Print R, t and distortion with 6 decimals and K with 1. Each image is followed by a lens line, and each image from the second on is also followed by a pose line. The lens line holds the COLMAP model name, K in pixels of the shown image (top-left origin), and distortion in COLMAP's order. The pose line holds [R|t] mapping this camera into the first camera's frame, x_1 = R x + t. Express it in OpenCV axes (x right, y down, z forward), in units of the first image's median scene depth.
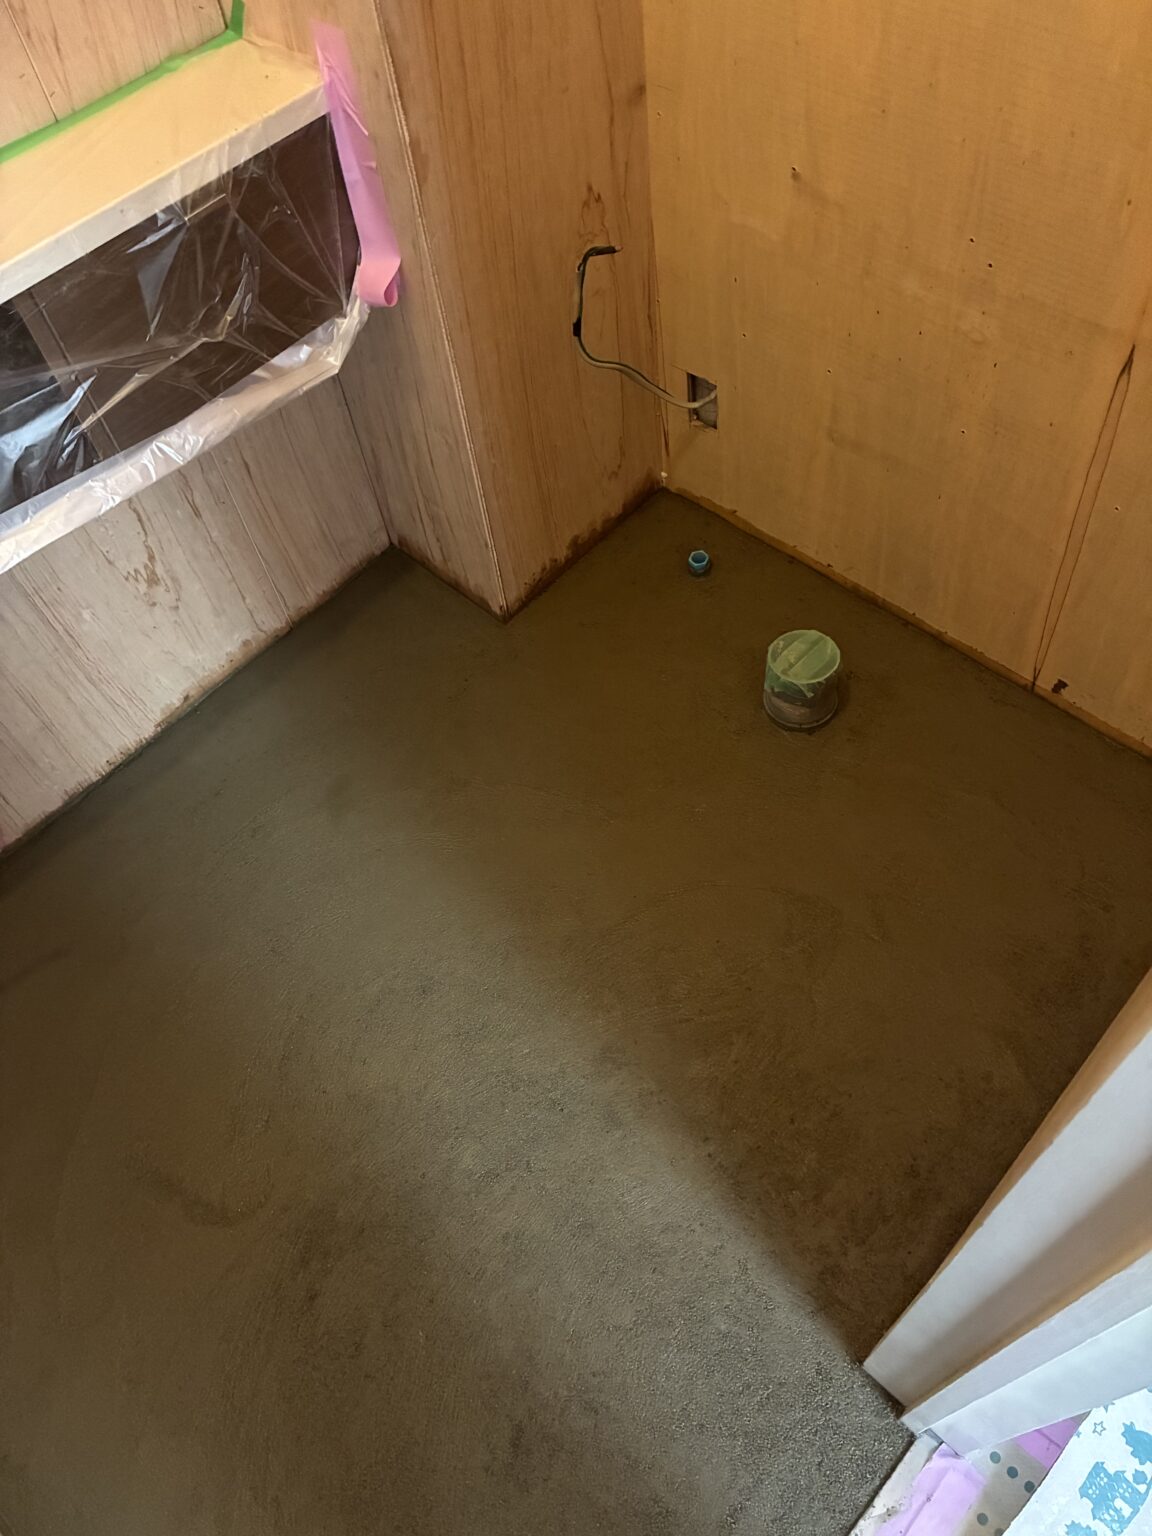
lens RADIAL K [[1174.0, 0, 586.5], [0, 1174.0, 757.8], [0, 0, 1]] dist [0.038524, -0.050244]
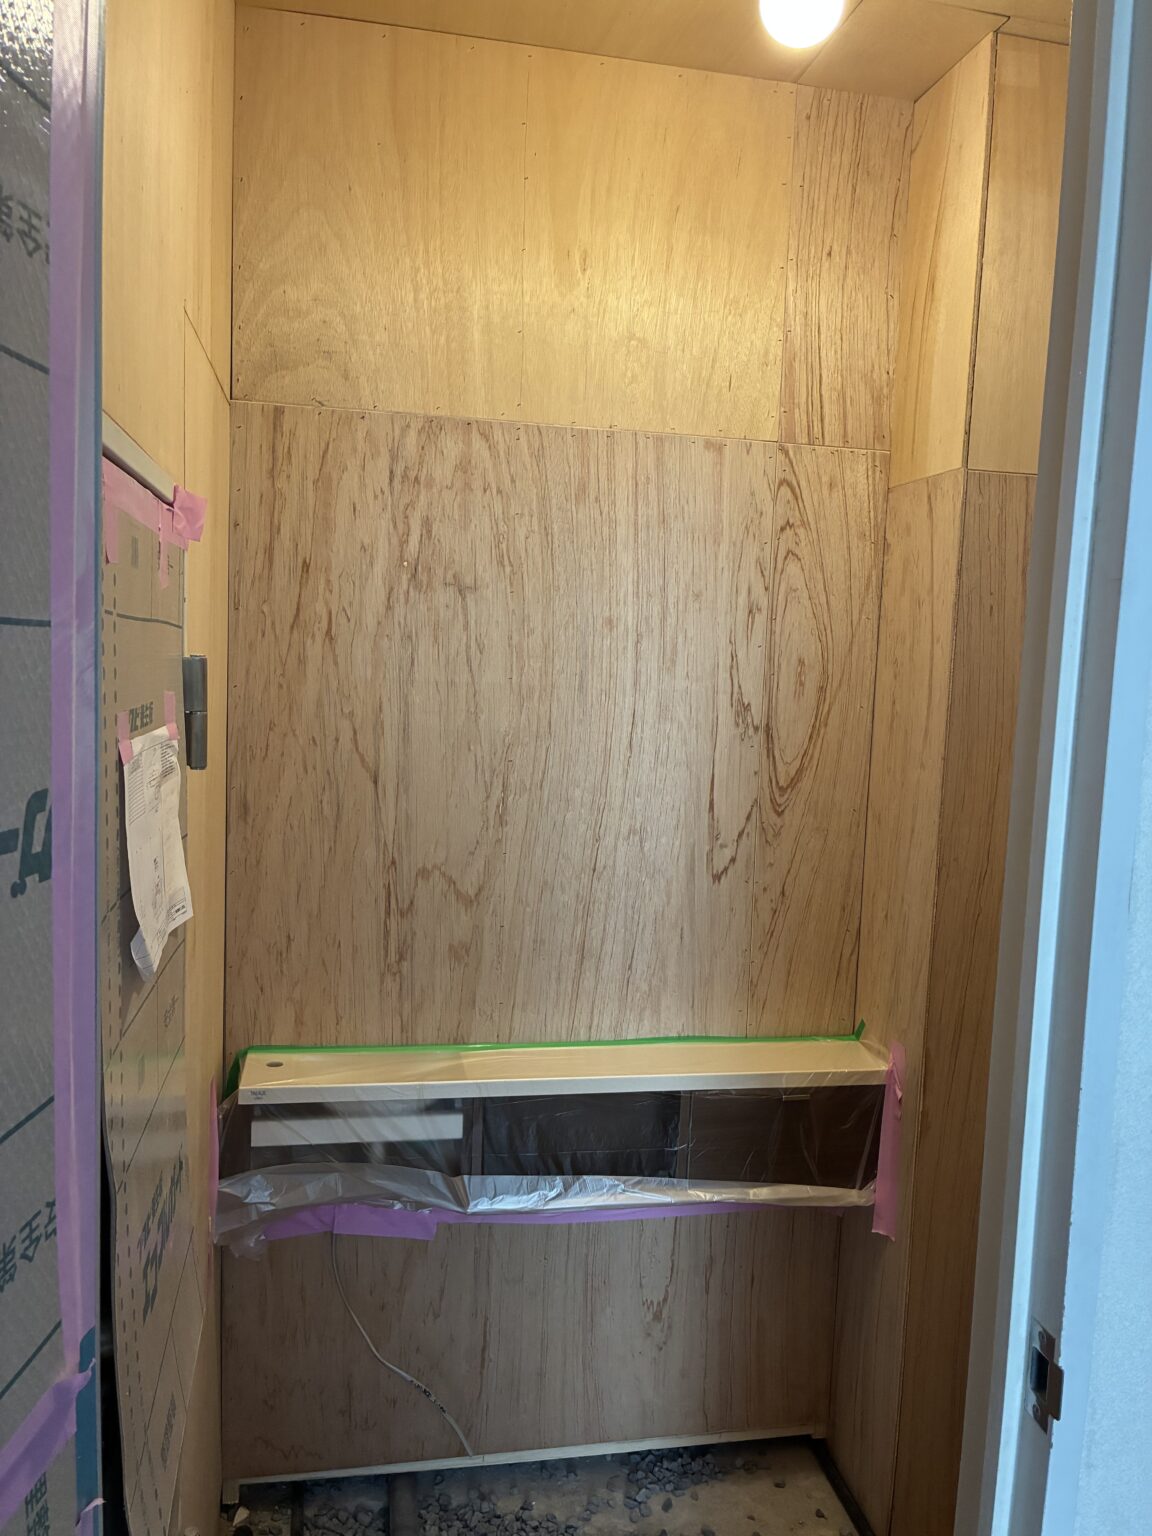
lens RADIAL K [[1174.0, 0, 578.4], [0, 1174.0, 770.6], [0, 0, 1]] dist [0.038524, -0.050244]
pose [[0.798795, 0.179771, -0.574116, 0.331326], [-0.553081, 0.594920, -0.583242, 0.439223], [0.236703, 0.783424, 0.574647, -0.467361]]
